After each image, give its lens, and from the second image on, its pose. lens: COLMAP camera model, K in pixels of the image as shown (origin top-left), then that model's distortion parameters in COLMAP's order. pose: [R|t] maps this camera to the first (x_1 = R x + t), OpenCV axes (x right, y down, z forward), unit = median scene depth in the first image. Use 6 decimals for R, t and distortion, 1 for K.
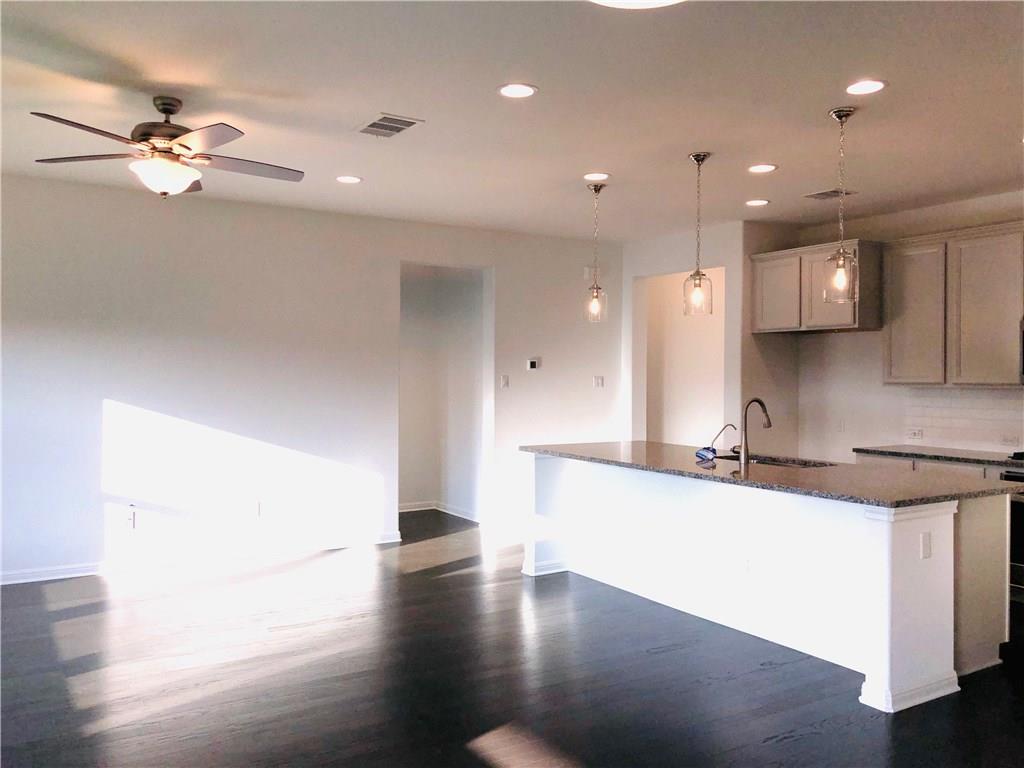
lens RADIAL K [[844.2, 0, 513.2], [0, 844.2, 379.8], [0, 0, 1]] dist [0.034111, -0.052277]
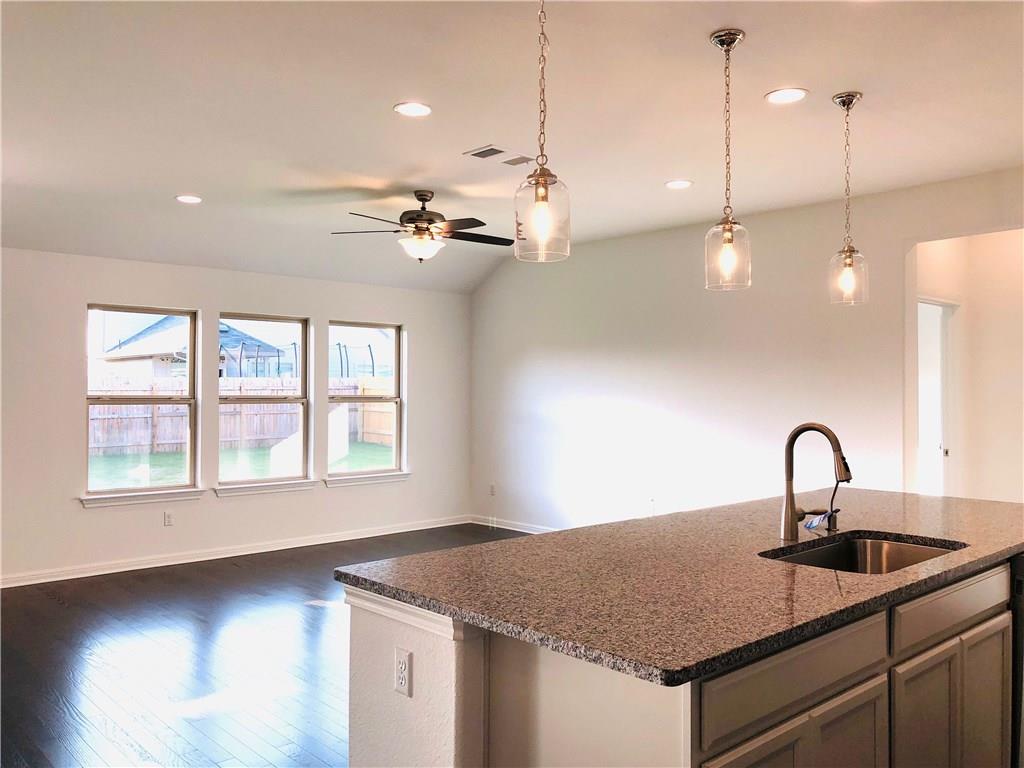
lens RADIAL K [[844.2, 0, 512.6], [0, 844.2, 380.2], [0, 0, 1]] dist [0.034111, -0.052277]
pose [[0.183767, -0.015164, -0.982853, 0.675352], [-0.006170, 0.999844, -0.016580, 0.003305], [0.982950, 0.009111, 0.183645, 0.607676]]
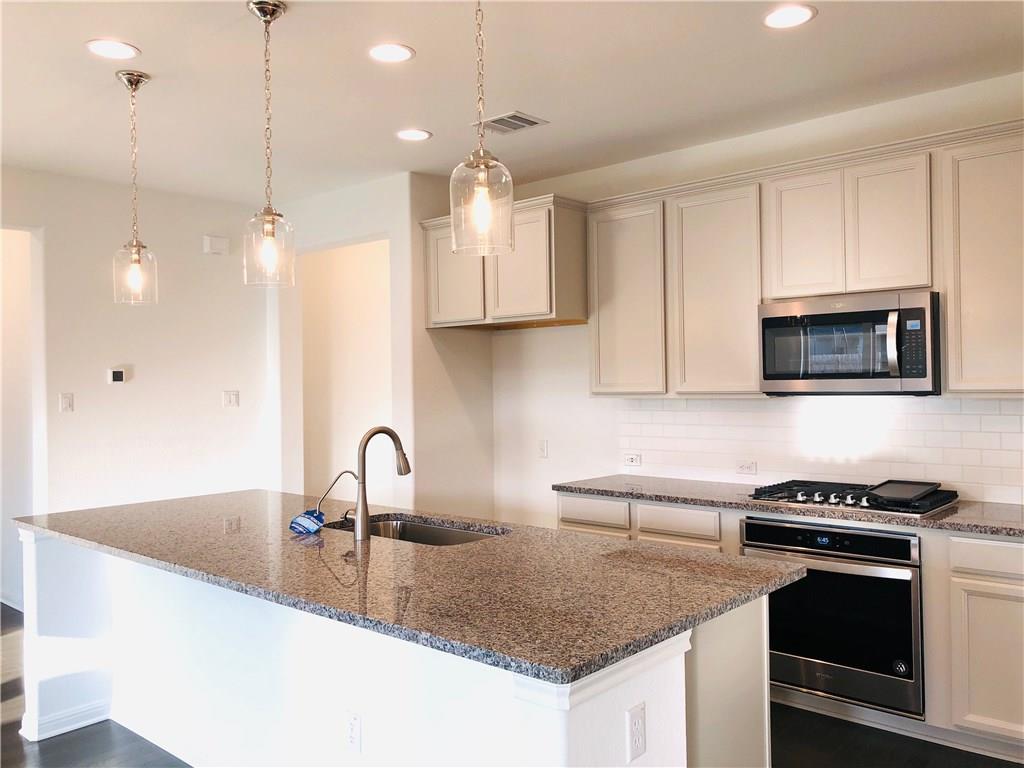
lens RADIAL K [[844.2, 0, 509.5], [0, 844.2, 378.9], [0, 0, 1]] dist [0.034111, -0.052277]
pose [[0.959602, -0.017194, 0.280834, 0.176505], [0.020187, 0.999766, -0.007767, -0.005223], [-0.280635, 0.013122, 0.959725, 0.342520]]
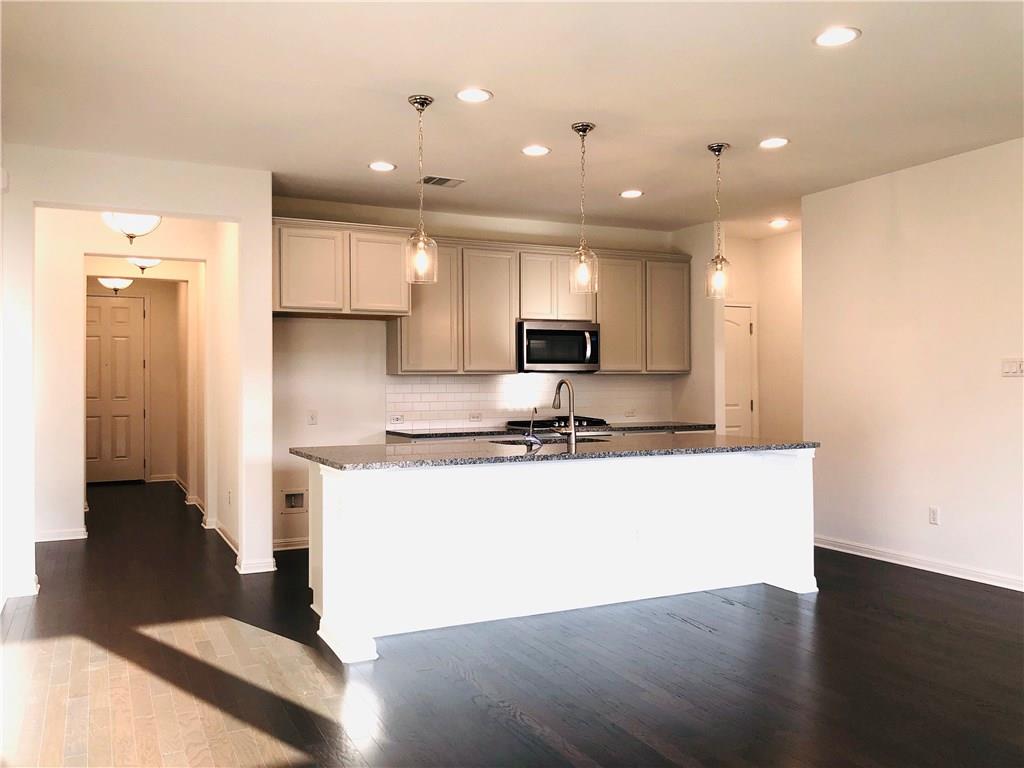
lens RADIAL K [[844.2, 0, 516.2], [0, 844.2, 382.3], [0, 0, 1]] dist [0.034111, -0.052277]
pose [[0.097847, -0.005112, 0.995188, -0.617571], [0.014947, 0.999882, 0.003667, 0.017293], [-0.995089, 0.014516, 0.097912, 0.820099]]
